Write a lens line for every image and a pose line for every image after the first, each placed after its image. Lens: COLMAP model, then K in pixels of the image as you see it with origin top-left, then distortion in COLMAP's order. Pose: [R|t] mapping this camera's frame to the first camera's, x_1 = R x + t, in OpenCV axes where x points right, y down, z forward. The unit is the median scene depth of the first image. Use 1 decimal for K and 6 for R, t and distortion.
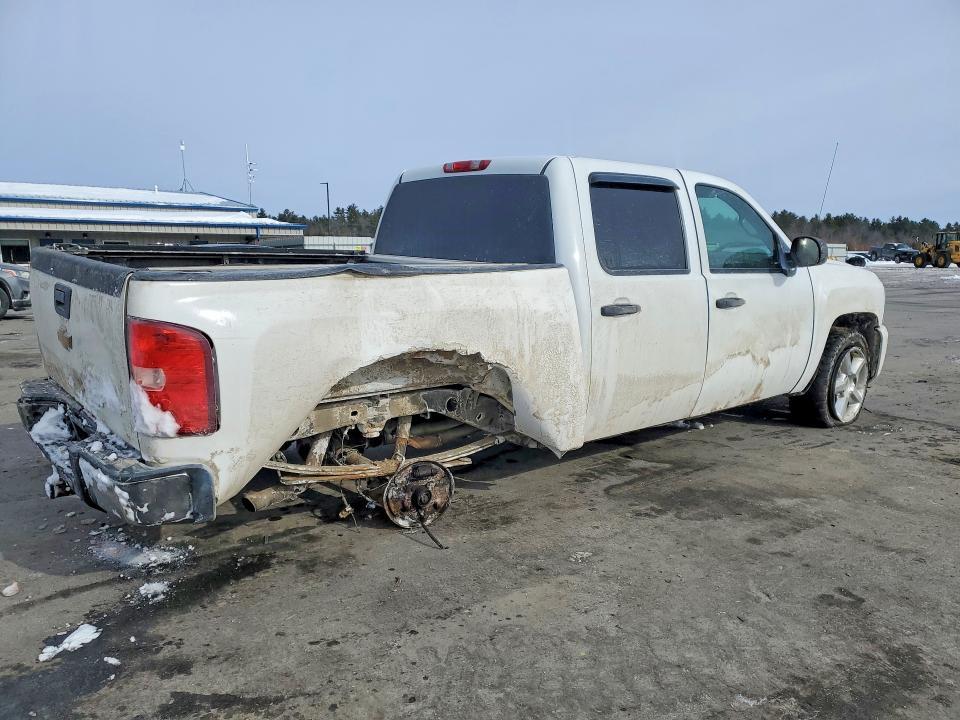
lens RADIAL K [[750.4, 0, 487.9], [0, 750.4, 360.3], [0, 0, 1]] dist [0.025936, 0.001043]
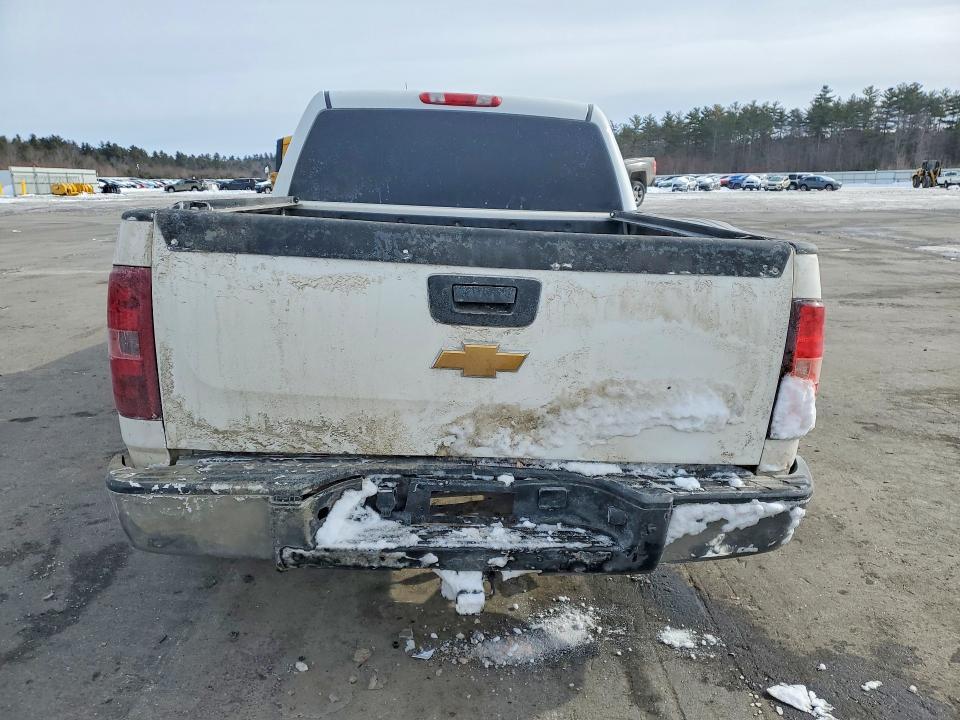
lens RADIAL K [[750.4, 0, 489.2], [0, 750.4, 358.0], [0, 0, 1]] dist [0.025936, 0.001043]
pose [[0.571423, -0.182630, 0.800076, -0.778971], [0.108594, 0.983177, 0.146867, -0.089093], [-0.813439, 0.002960, 0.581642, 0.473250]]
